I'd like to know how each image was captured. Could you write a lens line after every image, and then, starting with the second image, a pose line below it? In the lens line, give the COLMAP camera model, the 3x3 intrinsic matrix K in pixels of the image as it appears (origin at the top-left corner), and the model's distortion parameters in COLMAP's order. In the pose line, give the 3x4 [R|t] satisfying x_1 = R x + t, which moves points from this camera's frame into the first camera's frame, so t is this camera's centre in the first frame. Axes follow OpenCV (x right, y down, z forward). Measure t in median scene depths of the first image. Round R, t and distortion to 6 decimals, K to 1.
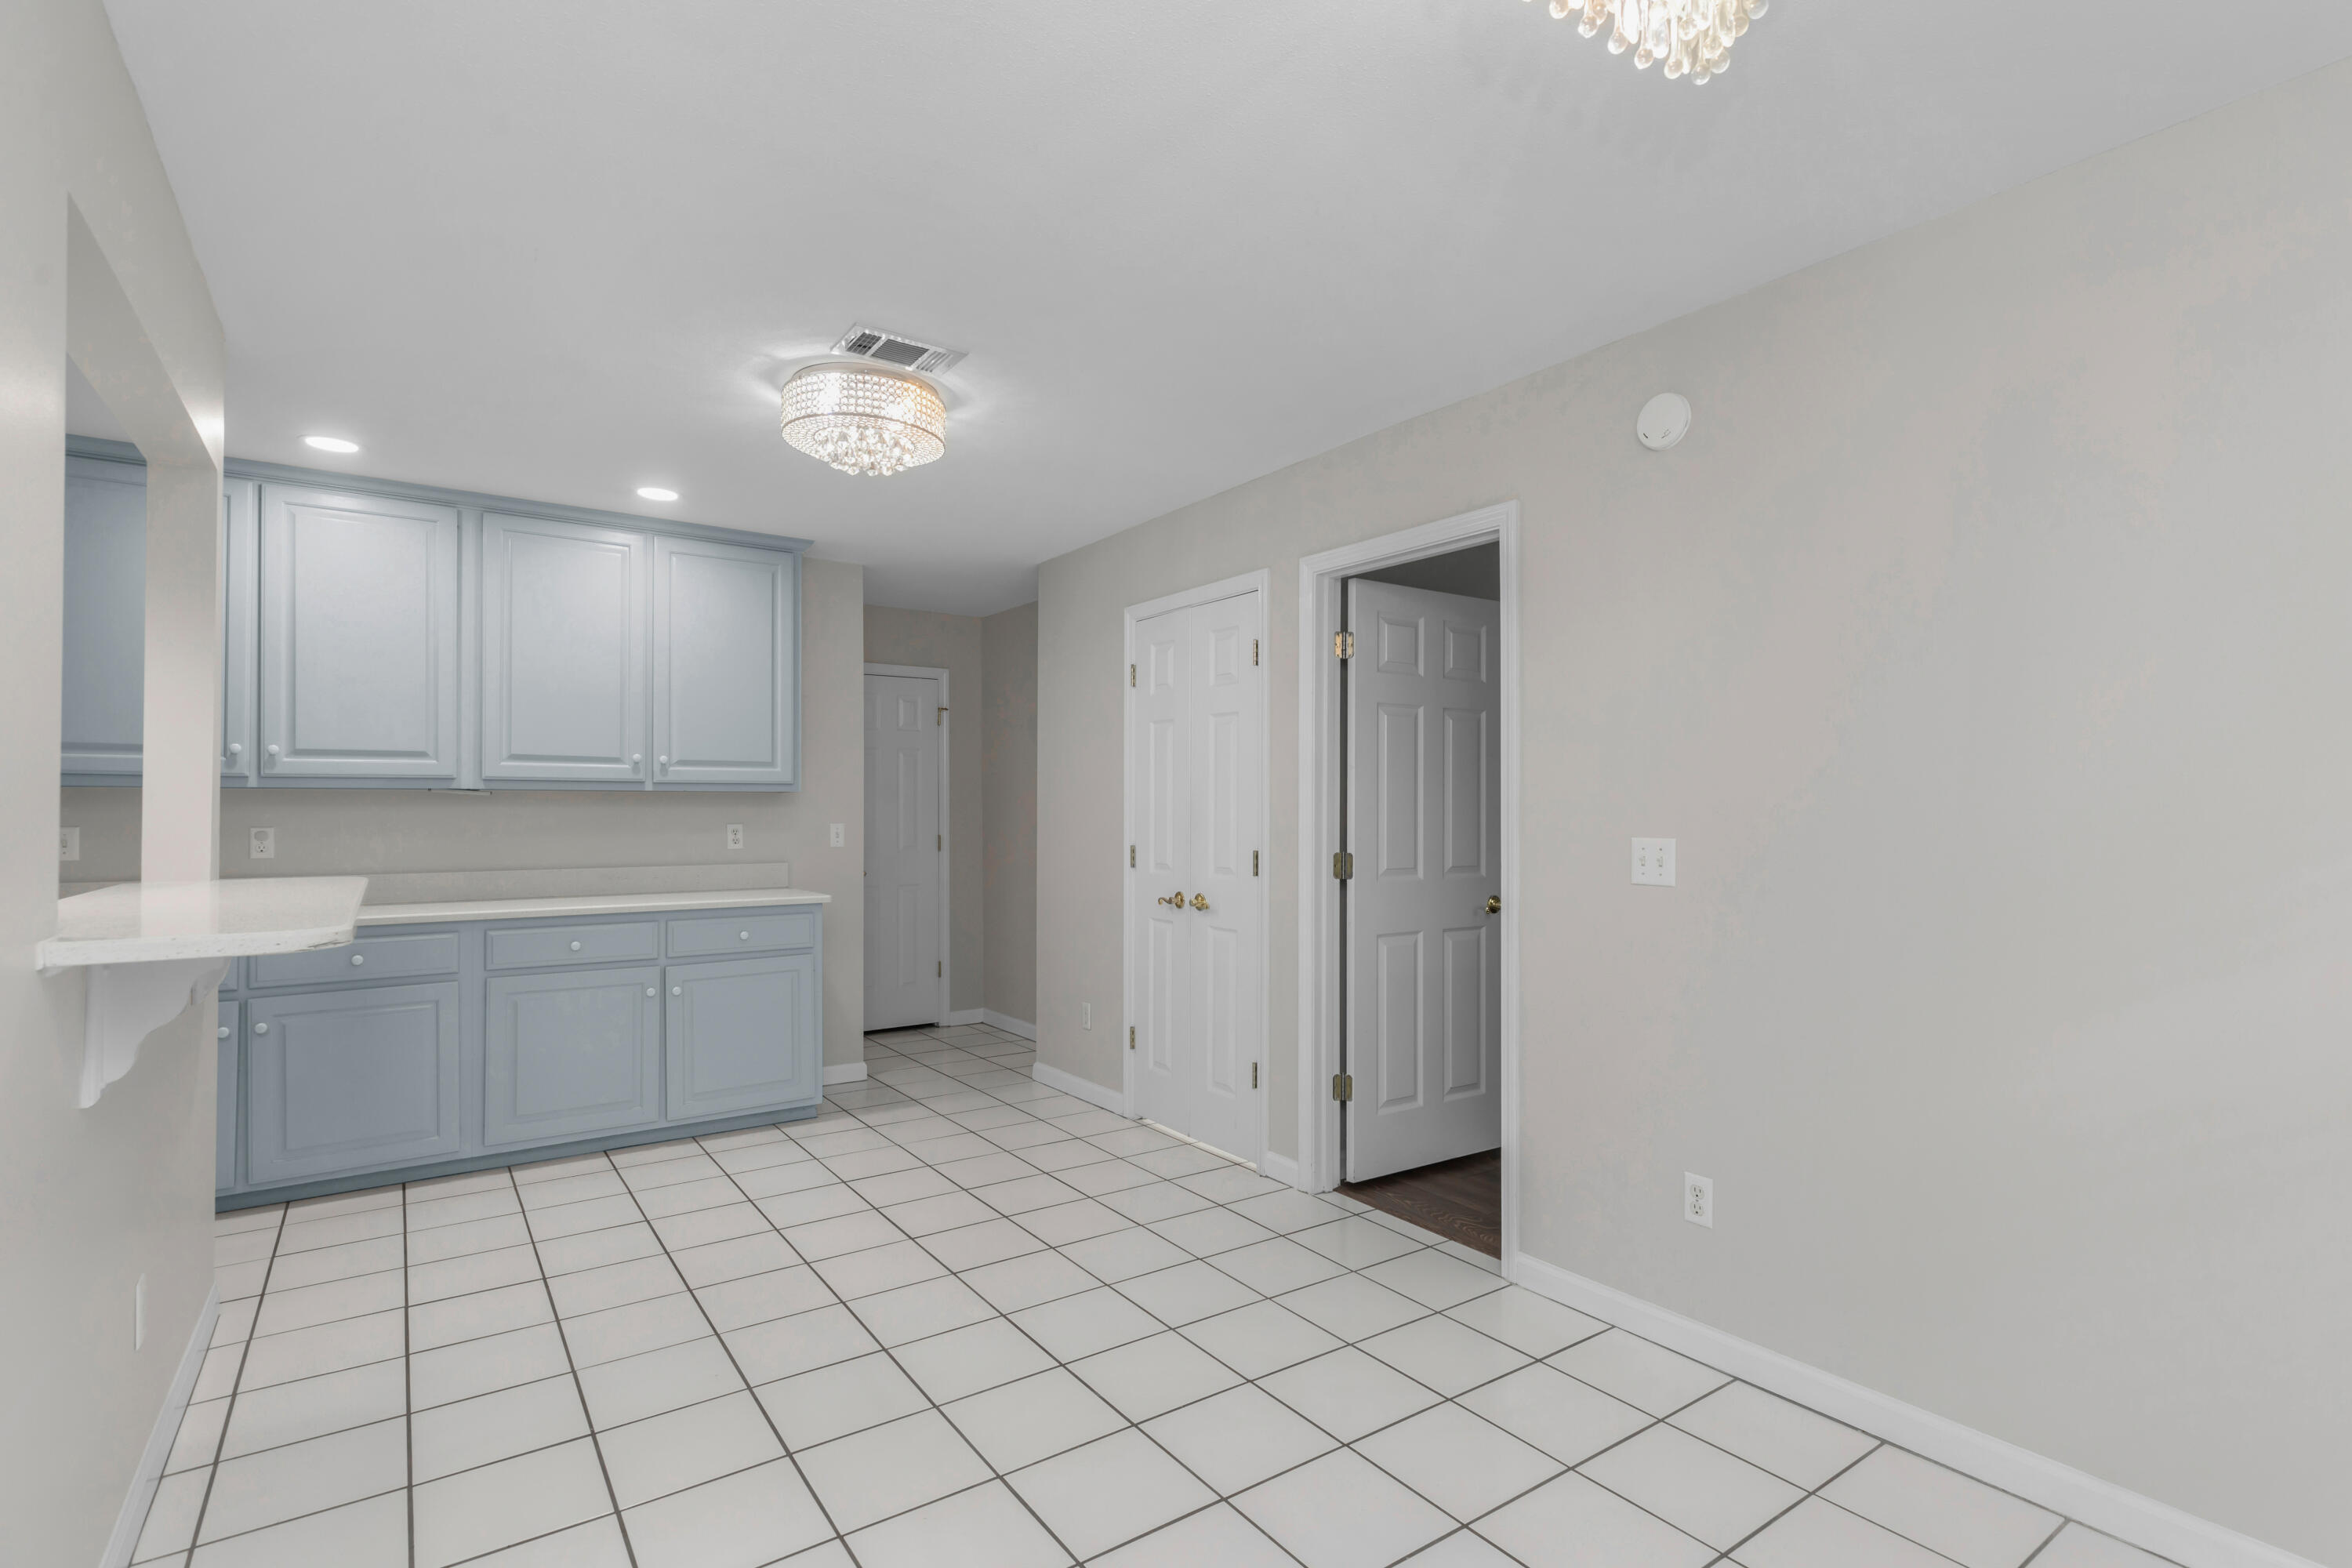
lens RADIAL K [[1089.6, 0, 1183.5], [0, 1089.6, 804.7], [0, 0, 1]] dist [-0.047298, 0.000204]
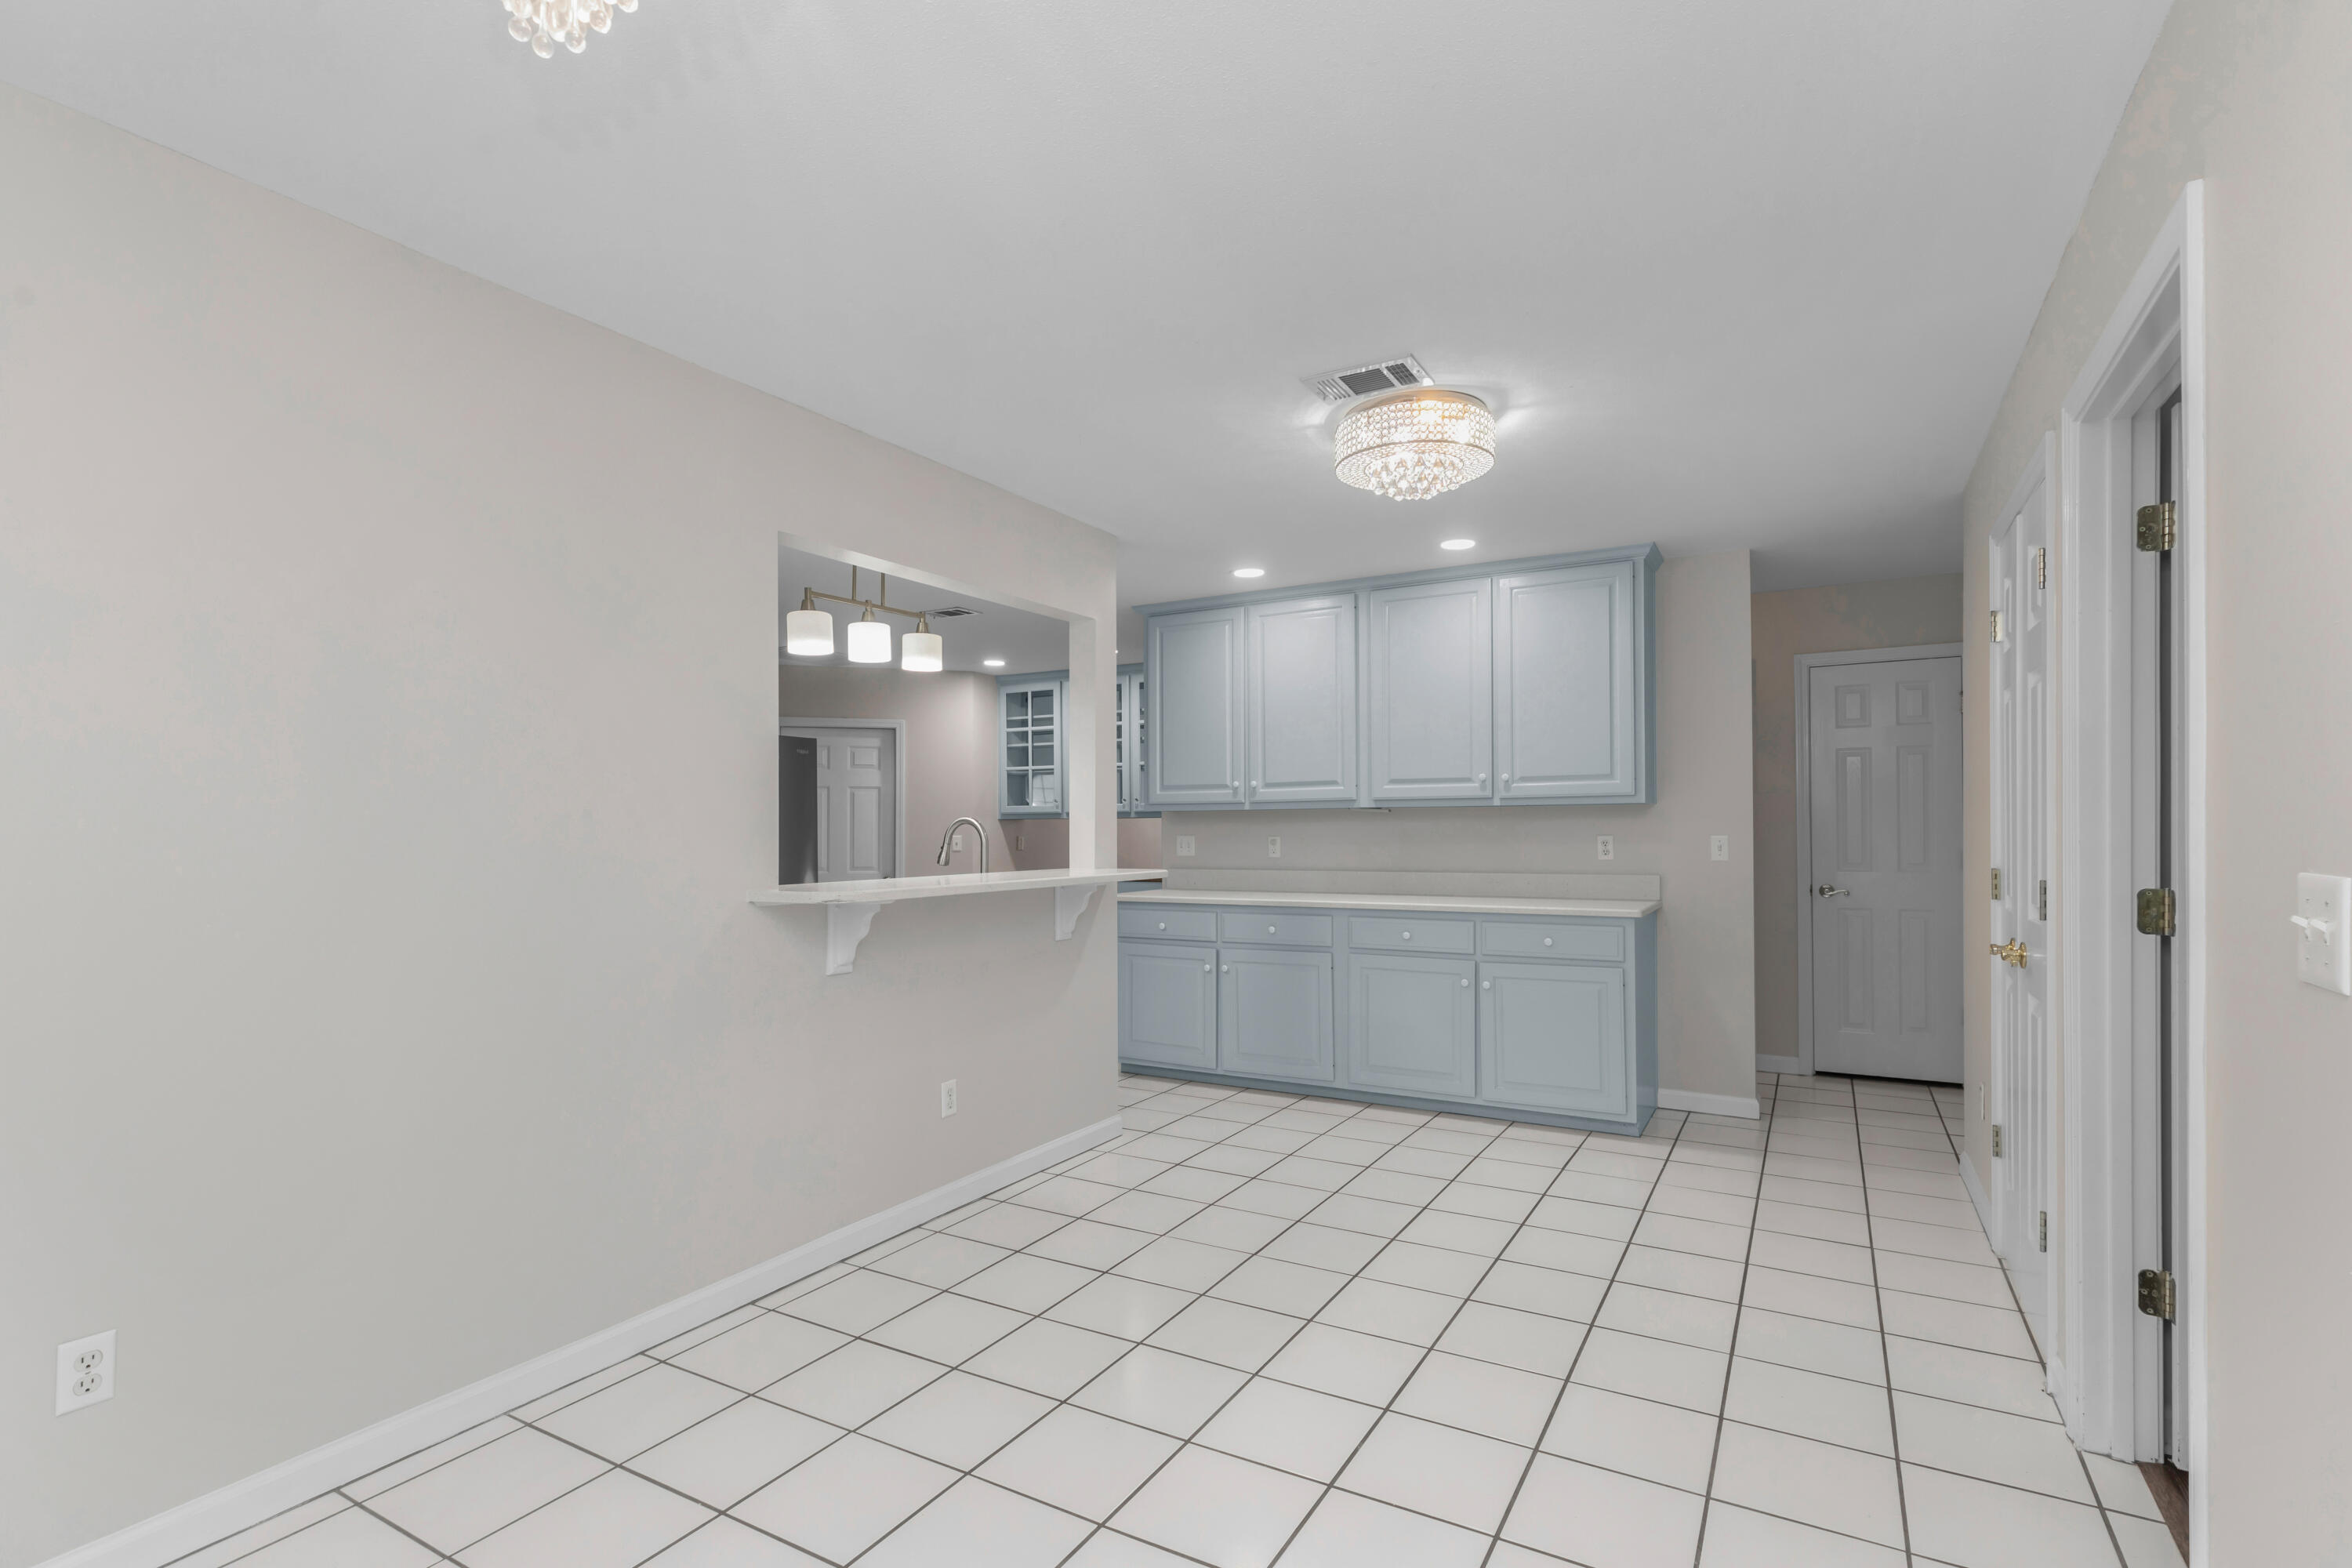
lens RADIAL K [[1031.8, 0, 1178.1], [0, 1031.8, 828.1], [0, 0, 1]] dist [-0.075774, 0.019059]
pose [[0.383067, -0.001864, -0.923719, 0.388229], [0.013366, 0.999904, 0.003525, 0.002527], [0.923624, -0.013696, 0.383055, 0.305972]]
